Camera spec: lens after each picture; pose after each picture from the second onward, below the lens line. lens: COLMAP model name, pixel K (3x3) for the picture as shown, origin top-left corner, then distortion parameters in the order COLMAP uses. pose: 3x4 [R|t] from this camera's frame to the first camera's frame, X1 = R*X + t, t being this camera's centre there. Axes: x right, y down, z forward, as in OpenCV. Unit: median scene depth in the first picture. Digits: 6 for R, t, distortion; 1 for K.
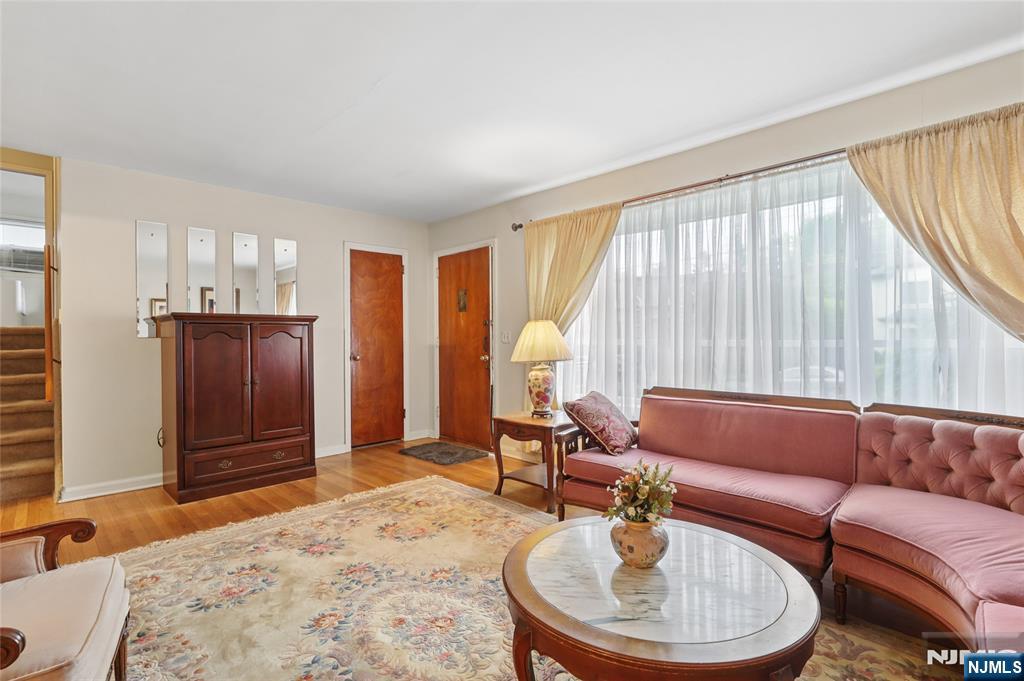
lens RADIAL K [[488.6, 0, 513.6], [0, 488.6, 336.6], [0, 0, 1]] dist [-0.002157, -0.000553]
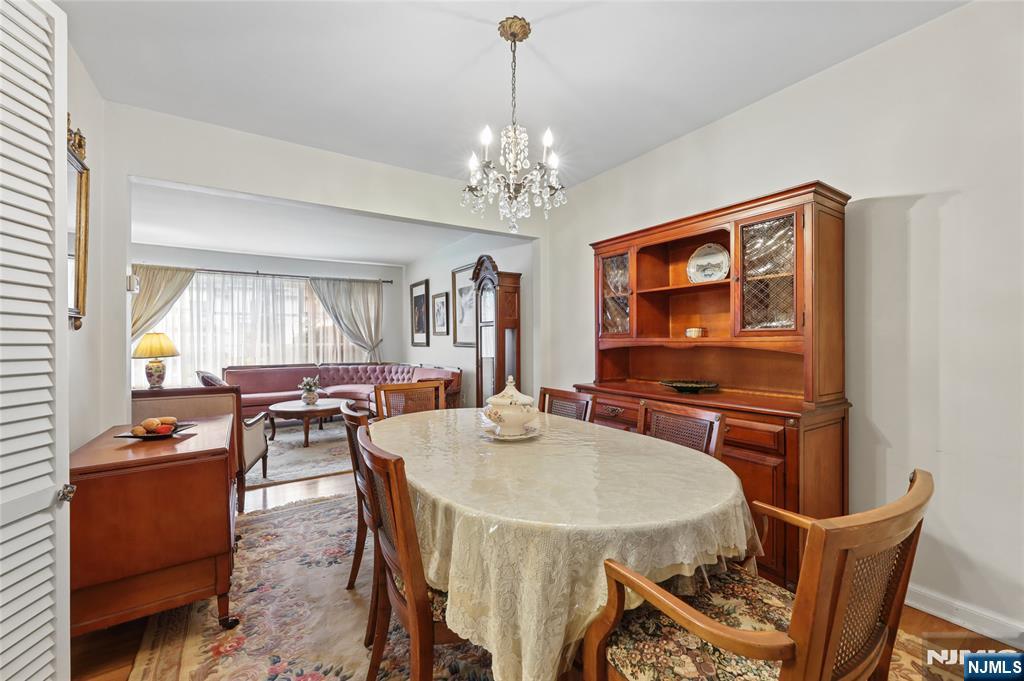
lens RADIAL K [[419.9, 0, 511.5], [0, 419.9, 331.9], [0, 0, 1]] dist [-0.000489, 0.000006]
pose [[0.195166, 0.021433, 0.980536, -1.362906], [0.000812, 0.999757, -0.022014, -0.004007], [-0.980770, 0.005093, 0.195101, -0.591344]]
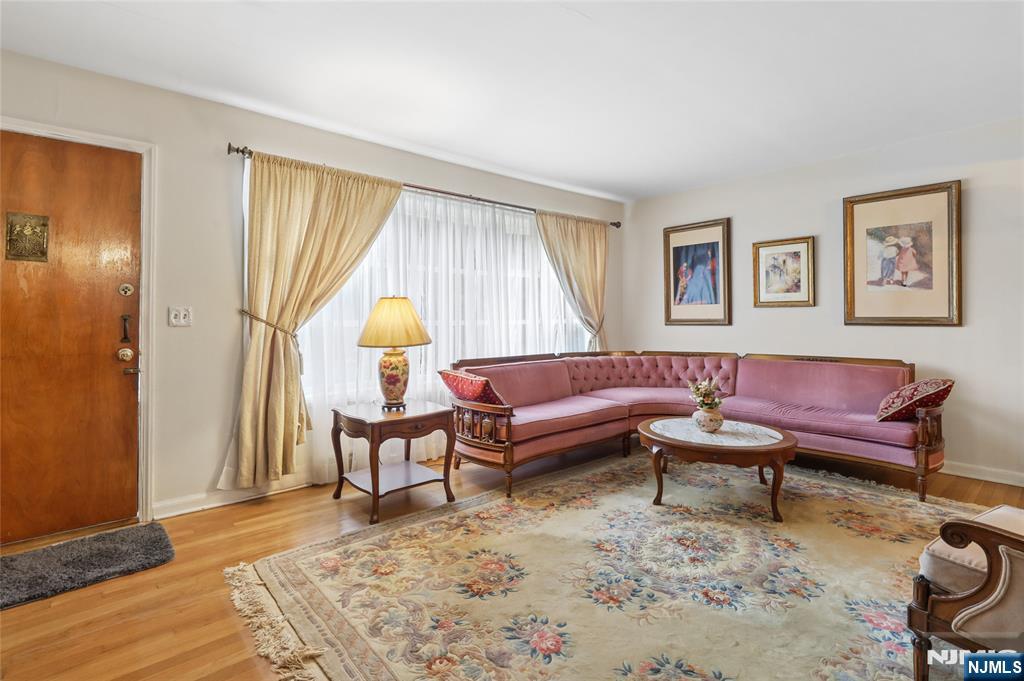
lens RADIAL K [[487.4, 0, 494.8], [0, 487.4, 310.0], [0, 0, 1]] dist [-0.000420, 0.000231]
pose [[0.072930, 0.023859, 0.997052, -0.948993], [0.000493, 0.999713, -0.023959, 0.012750], [-0.997337, 0.002238, 0.072897, 0.918583]]
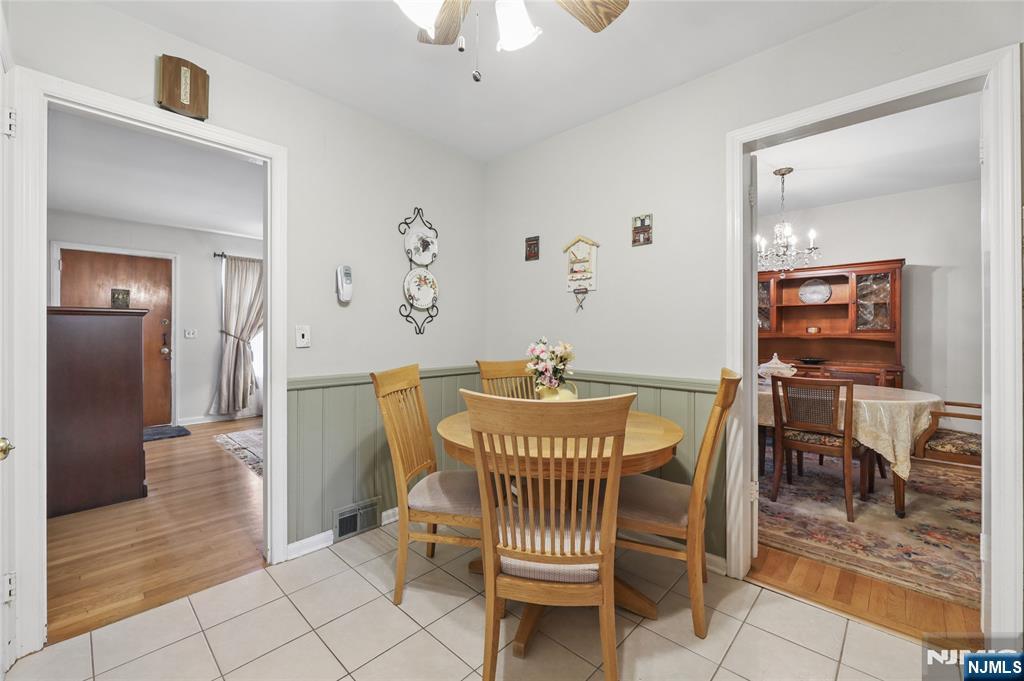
lens RADIAL K [[419.9, 0, 511.5], [0, 419.9, 331.9], [0, 0, 1]] dist [-0.000489, 0.000006]
pose [[-0.045330, 0.004478, 0.998962, -1.886855], [-0.004178, 0.999980, -0.004672, -0.003035], [-0.998963, -0.004385, -0.045311, 0.320908]]
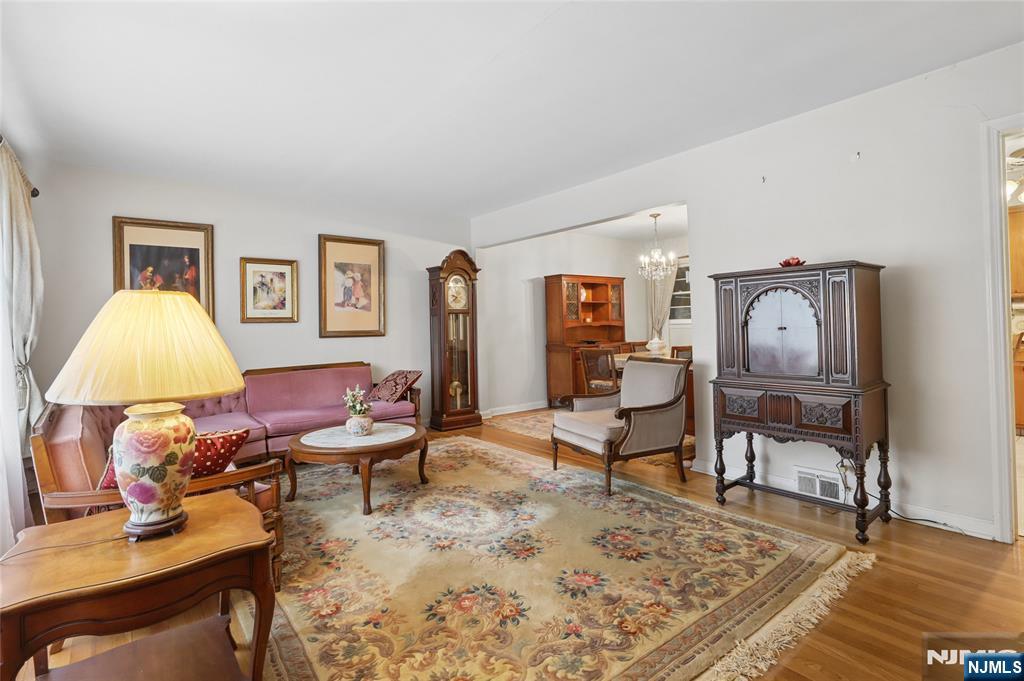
lens RADIAL K [[495.1, 0, 508.9], [0, 495.1, 323.6], [0, 0, 1]] dist [-0.001172, -0.000129]
pose [[-0.994810, 0.029225, 0.097462, -0.329018], [0.028617, 0.999561, -0.007627, 0.005167], [-0.097642, -0.004798, -0.995210, 1.661824]]
